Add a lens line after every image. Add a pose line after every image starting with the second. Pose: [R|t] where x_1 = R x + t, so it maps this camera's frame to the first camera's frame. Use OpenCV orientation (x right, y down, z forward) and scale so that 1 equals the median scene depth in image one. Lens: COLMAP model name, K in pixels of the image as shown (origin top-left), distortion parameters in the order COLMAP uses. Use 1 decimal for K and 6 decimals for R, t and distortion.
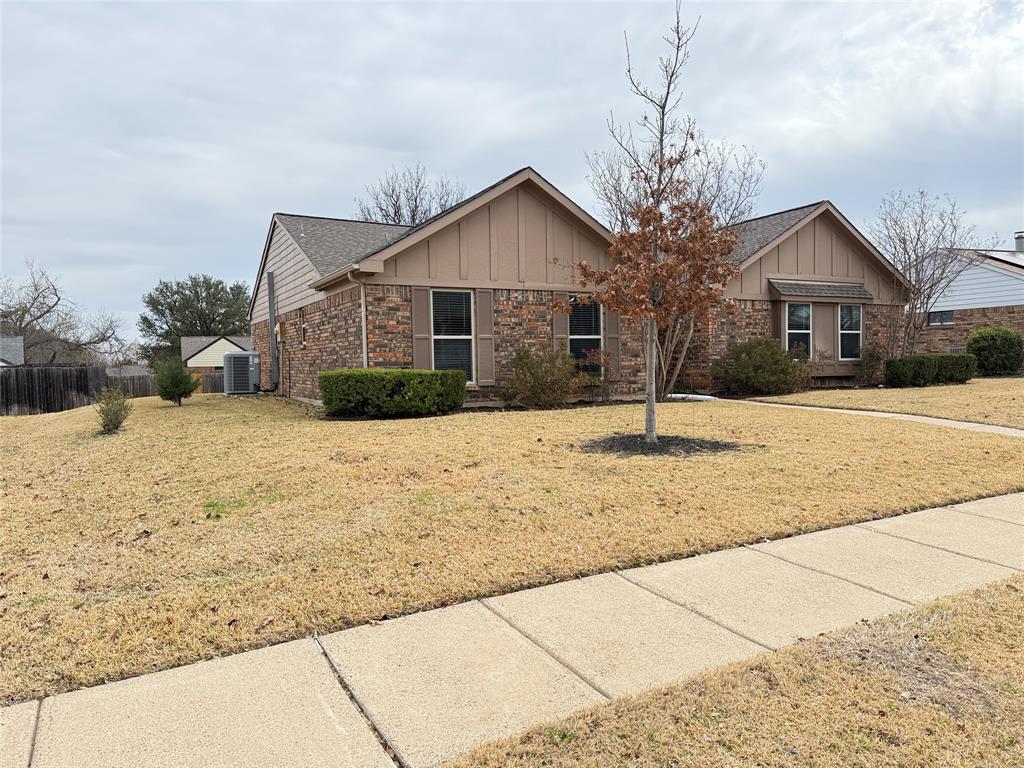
lens RADIAL K [[712.3, 0, 524.5], [0, 712.3, 388.0], [0, 0, 1]] dist [0.138965, -0.175534]
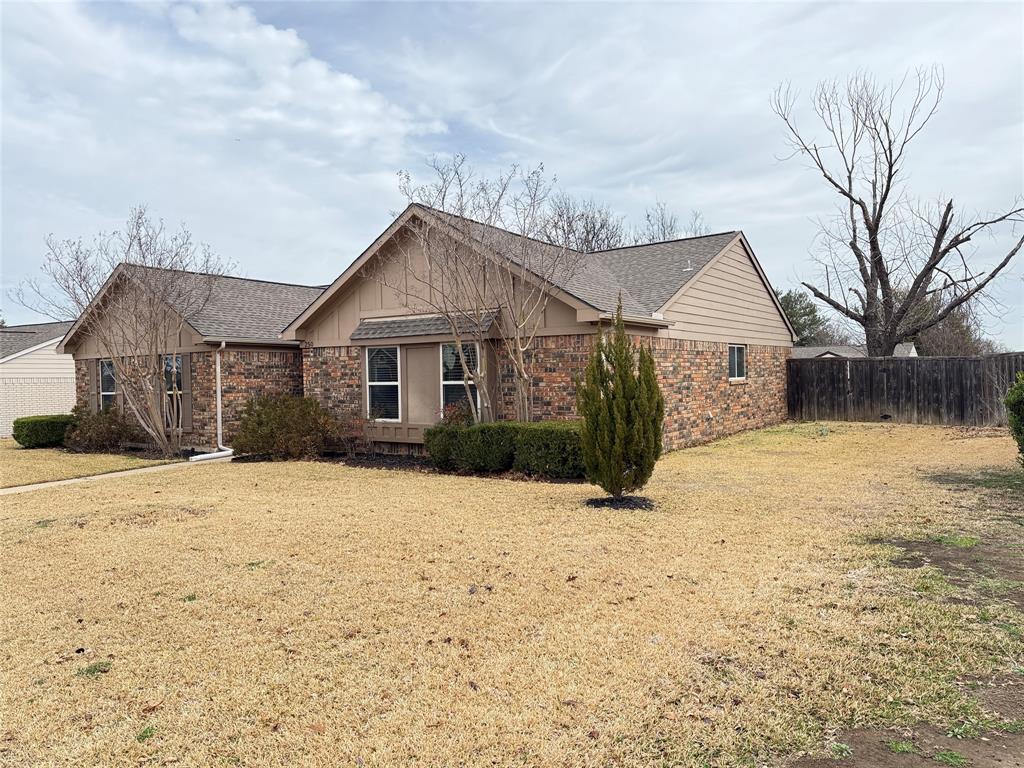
lens RADIAL K [[712.3, 0, 524.5], [0, 712.3, 388.0], [0, 0, 1]] dist [0.138965, -0.175534]
pose [[0.470154, 0.009300, -0.882536, 1.321001], [-0.033081, 0.999428, -0.007092, -0.085475], [0.881964, 0.032529, 0.470192, 0.912532]]
